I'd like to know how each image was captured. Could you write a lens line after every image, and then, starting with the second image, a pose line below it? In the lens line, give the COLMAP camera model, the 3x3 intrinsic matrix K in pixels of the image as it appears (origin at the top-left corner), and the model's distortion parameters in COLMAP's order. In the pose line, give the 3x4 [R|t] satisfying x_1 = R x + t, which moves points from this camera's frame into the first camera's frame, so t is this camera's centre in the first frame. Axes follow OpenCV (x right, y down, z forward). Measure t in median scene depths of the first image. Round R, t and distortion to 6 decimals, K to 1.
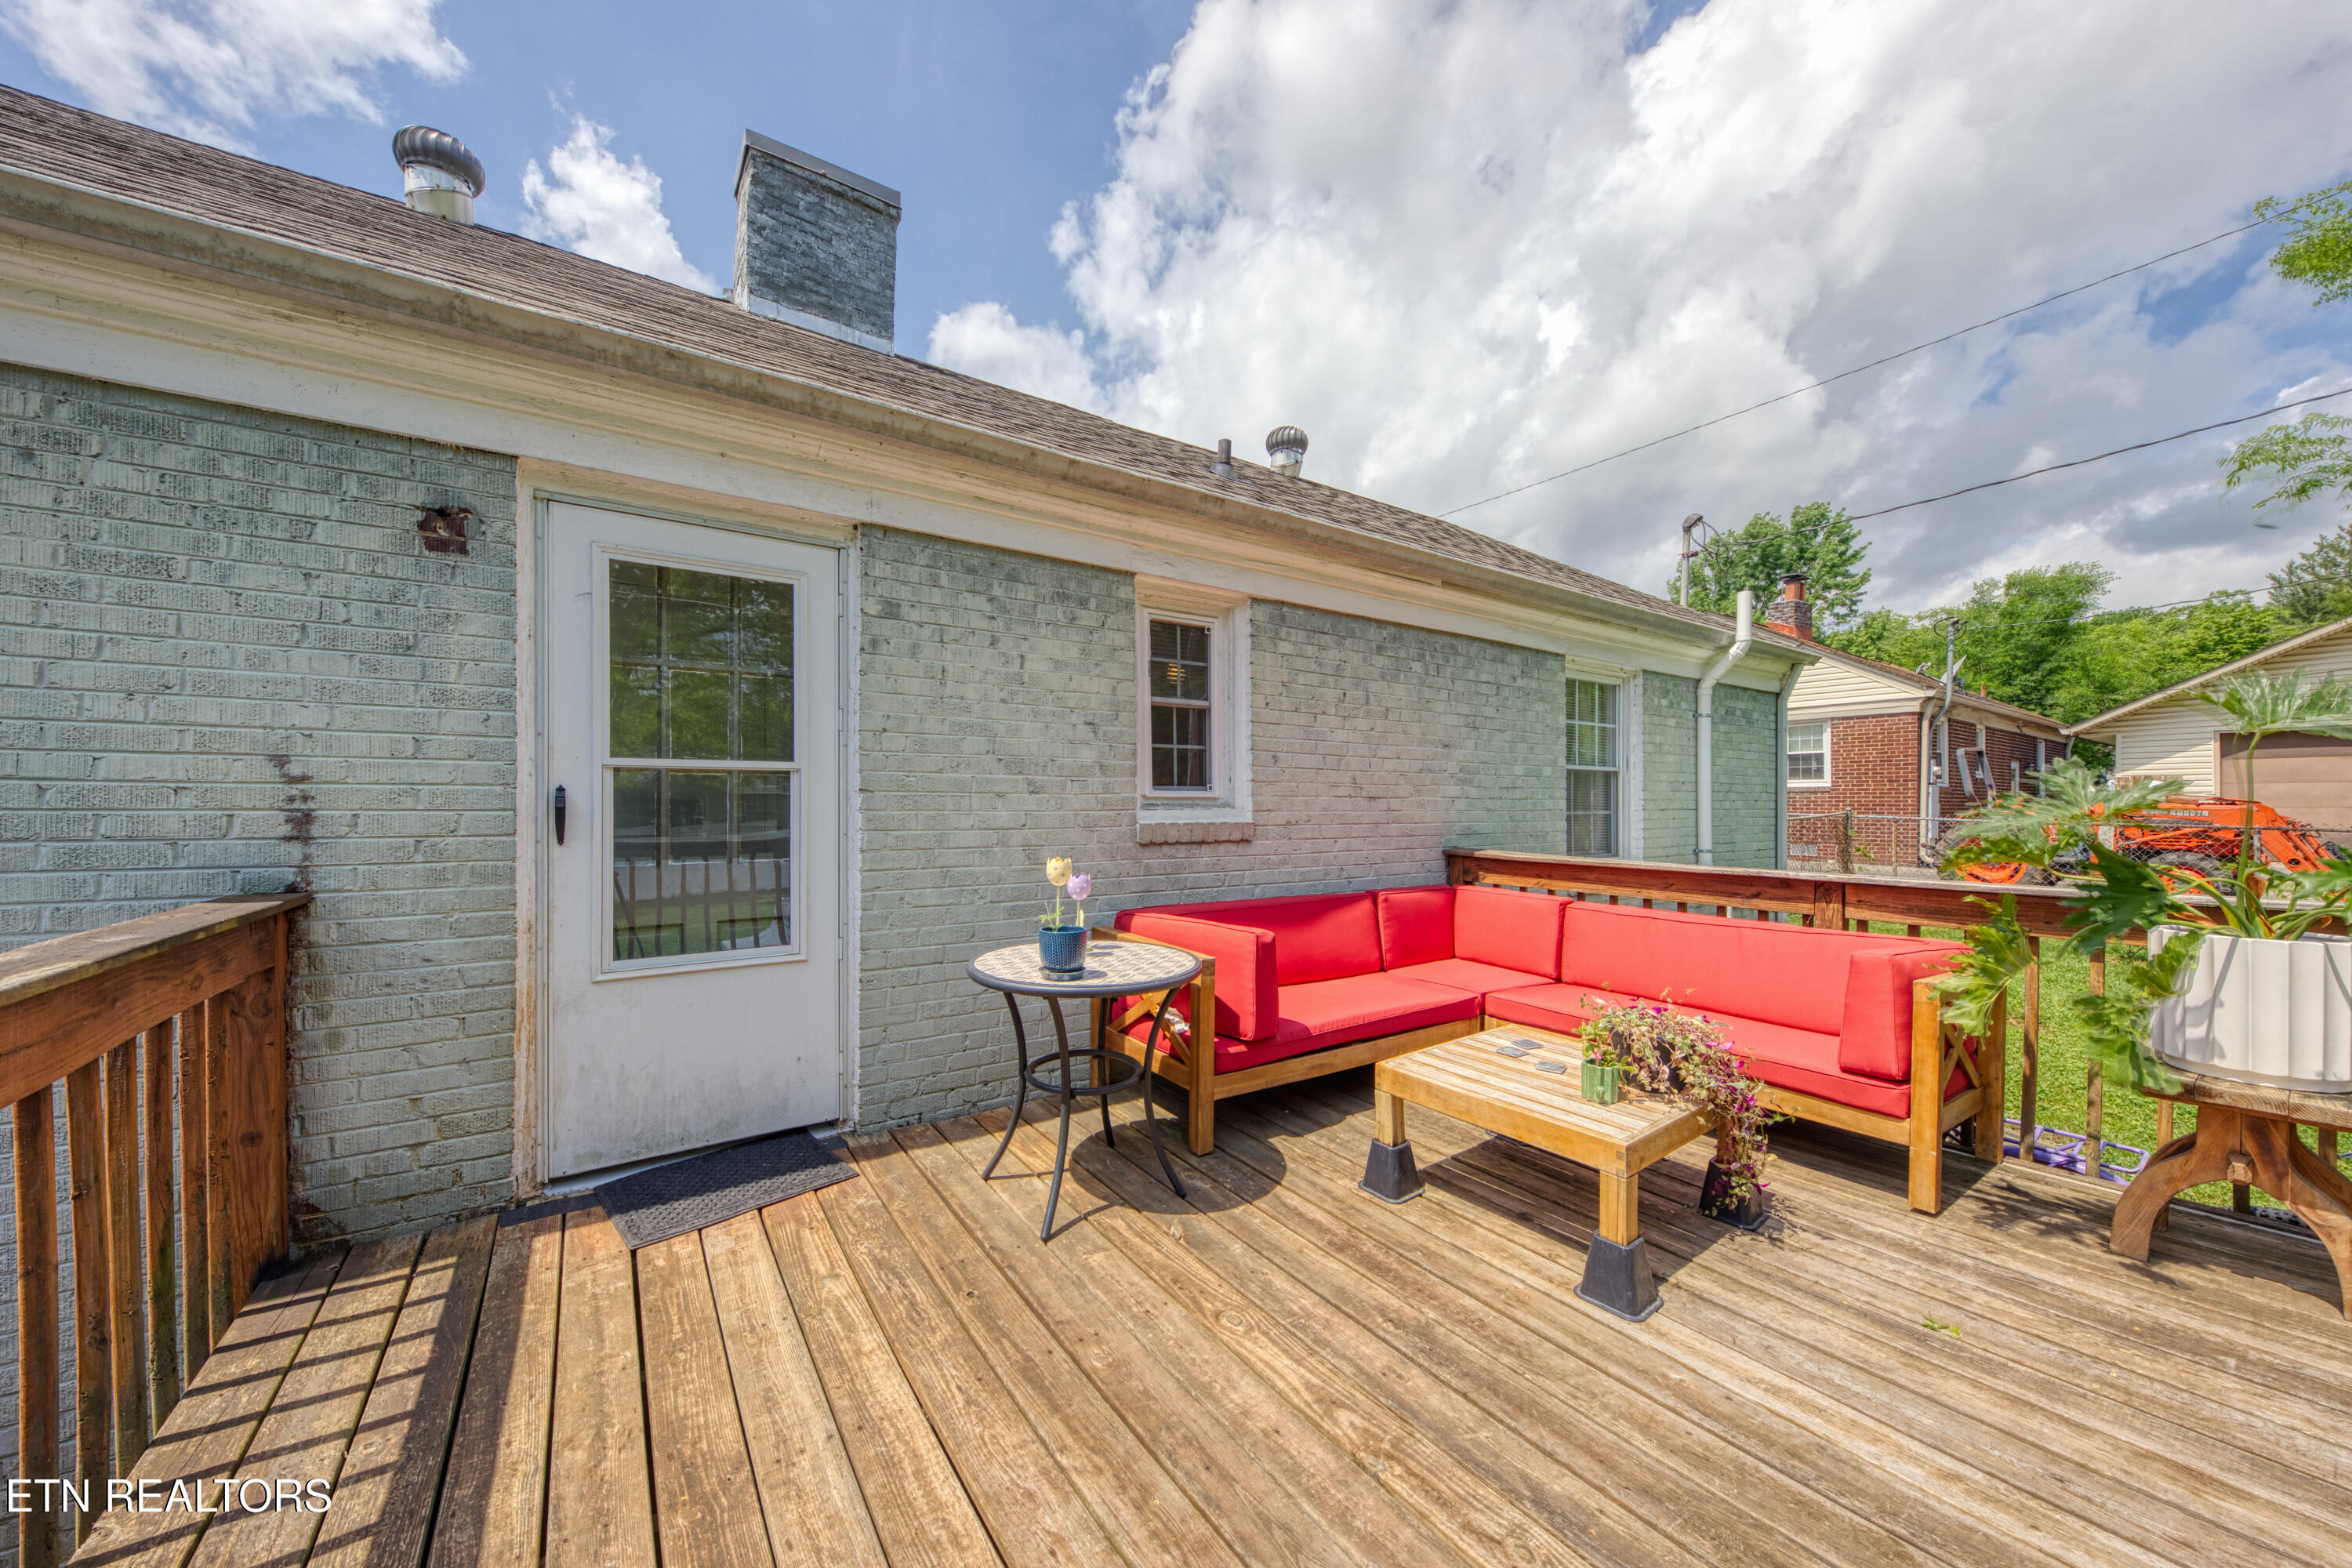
lens RADIAL K [[810.0, 0, 1181.9], [0, 810.0, 791.1], [0, 0, 1]] dist [-0.000181, -0.002745]
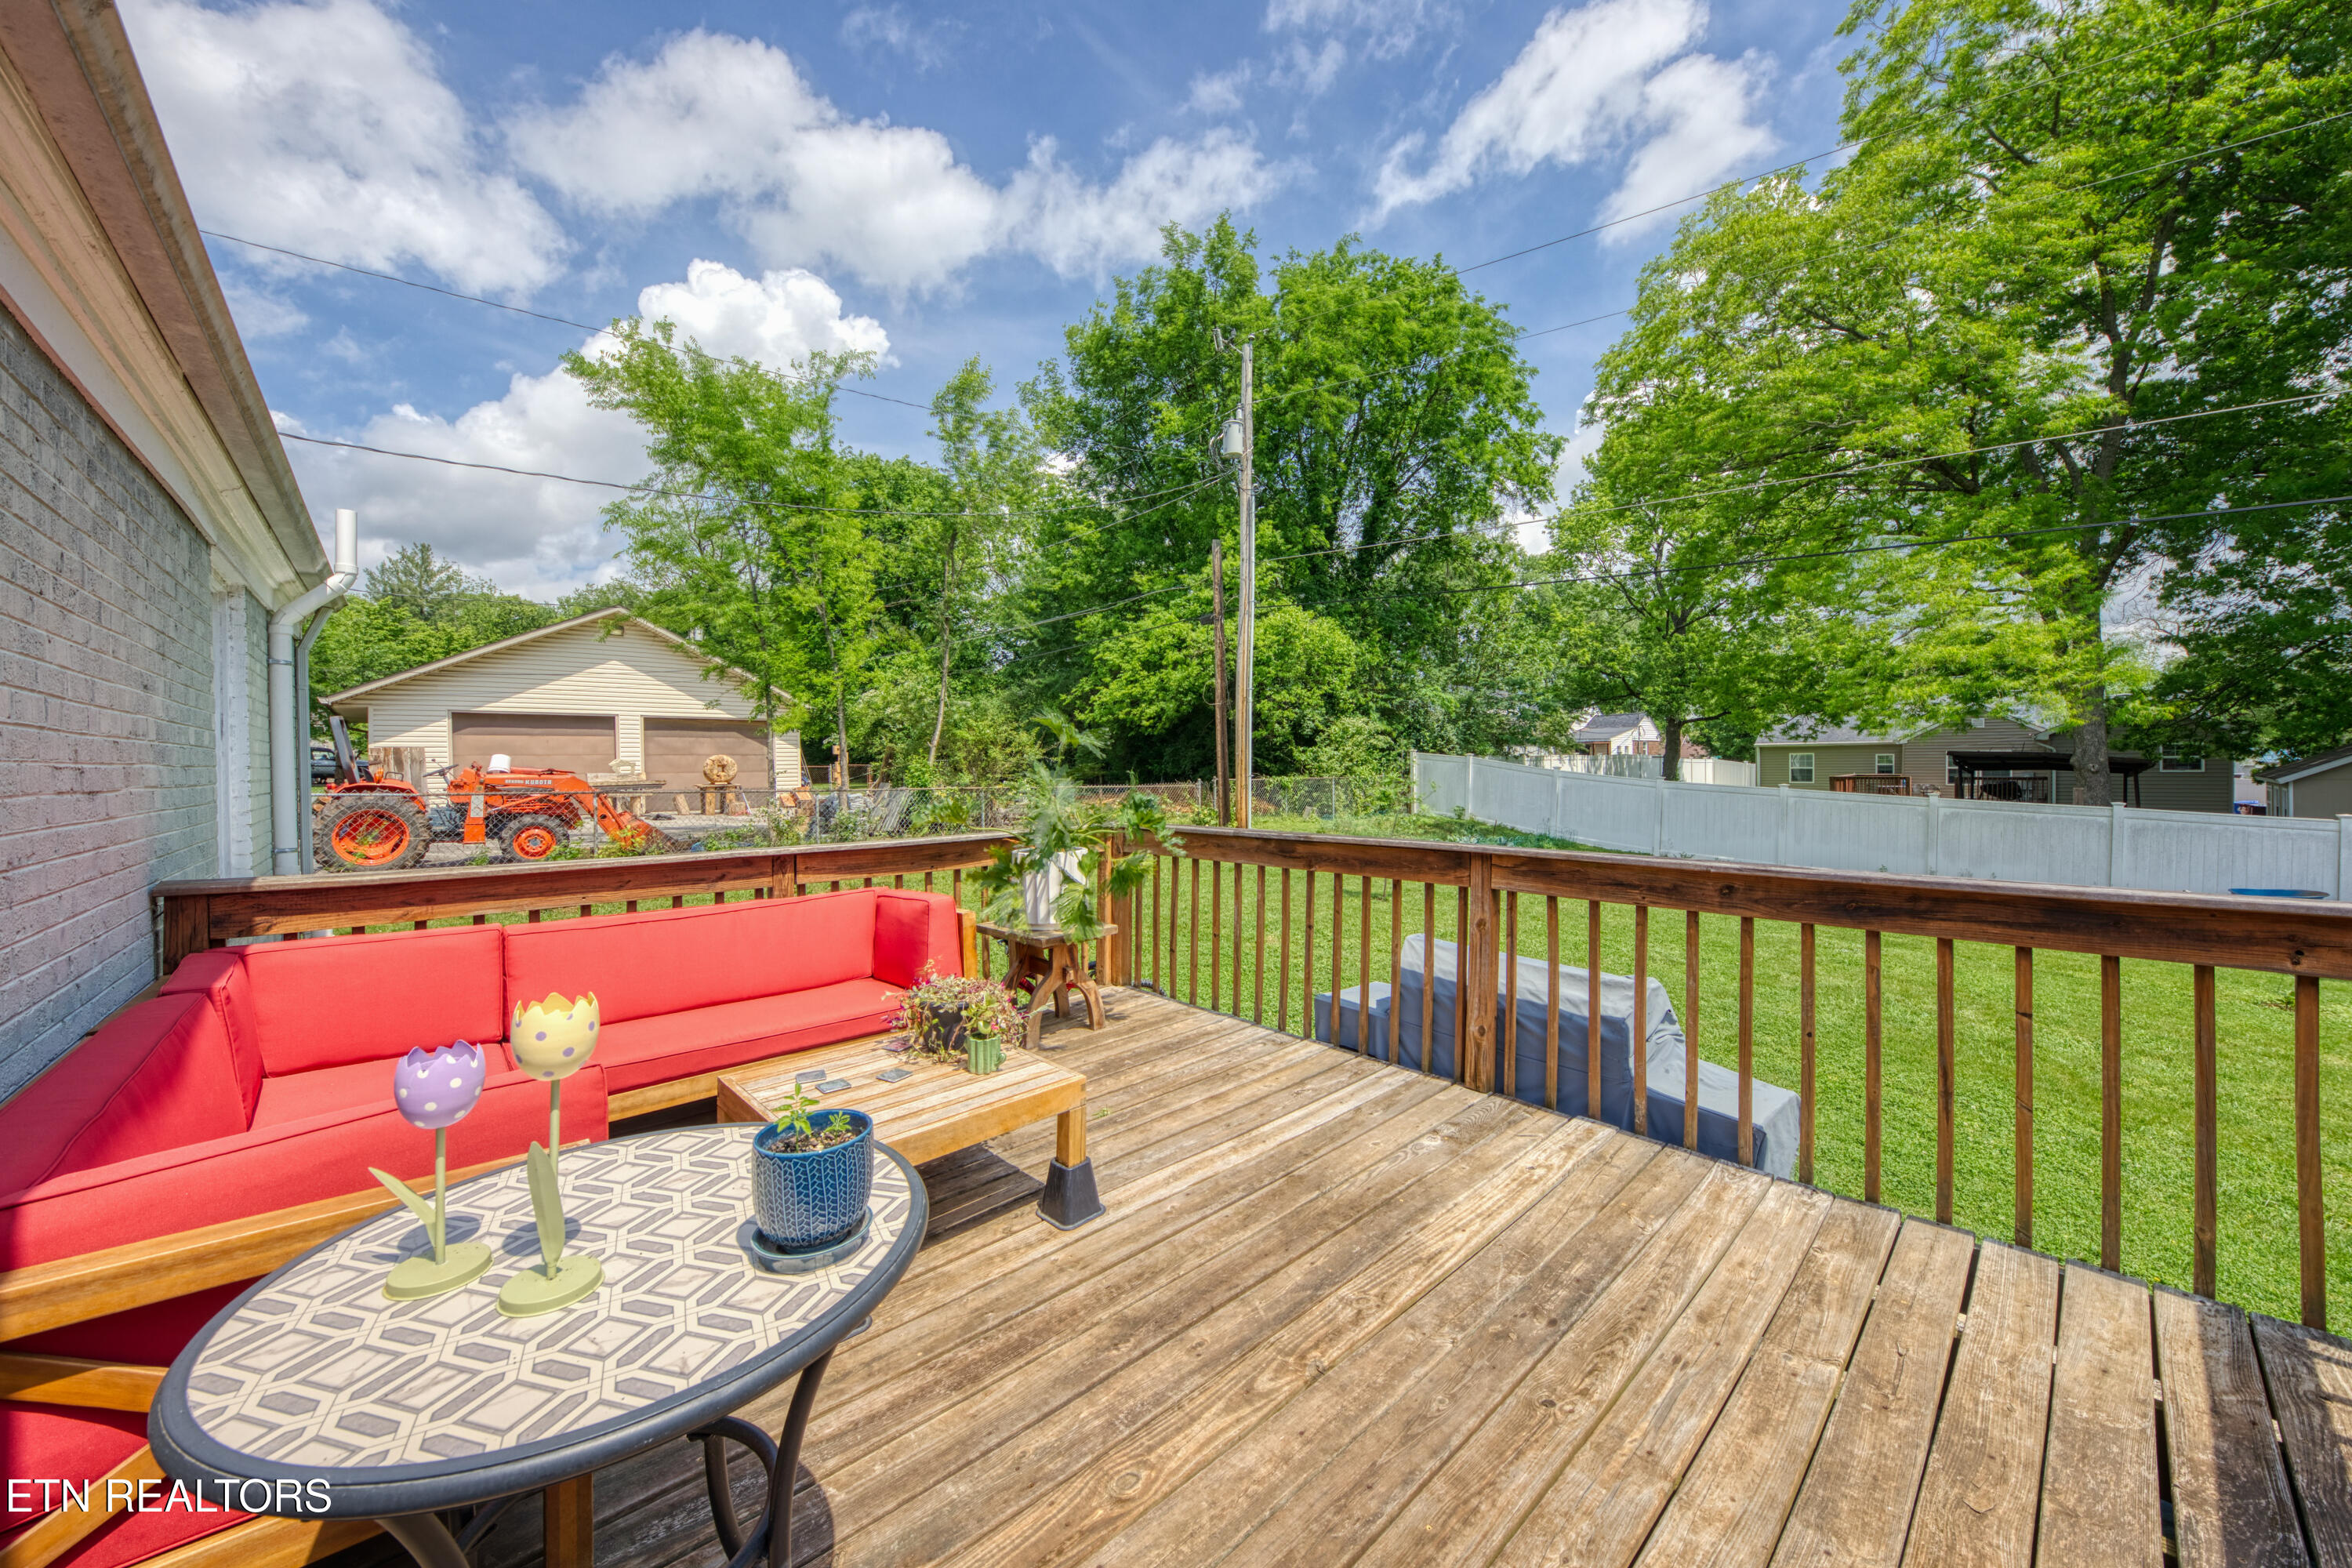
lens RADIAL K [[845.5, 0, 1194.1], [0, 845.5, 788.0], [0, 0, 1]] dist [-0.000455, -0.000039]
pose [[-0.138097, -0.028651, 0.990004, -0.415539], [-0.005379, 0.999588, 0.028178, -0.013833], [-0.990404, -0.001434, -0.138194, 0.609892]]
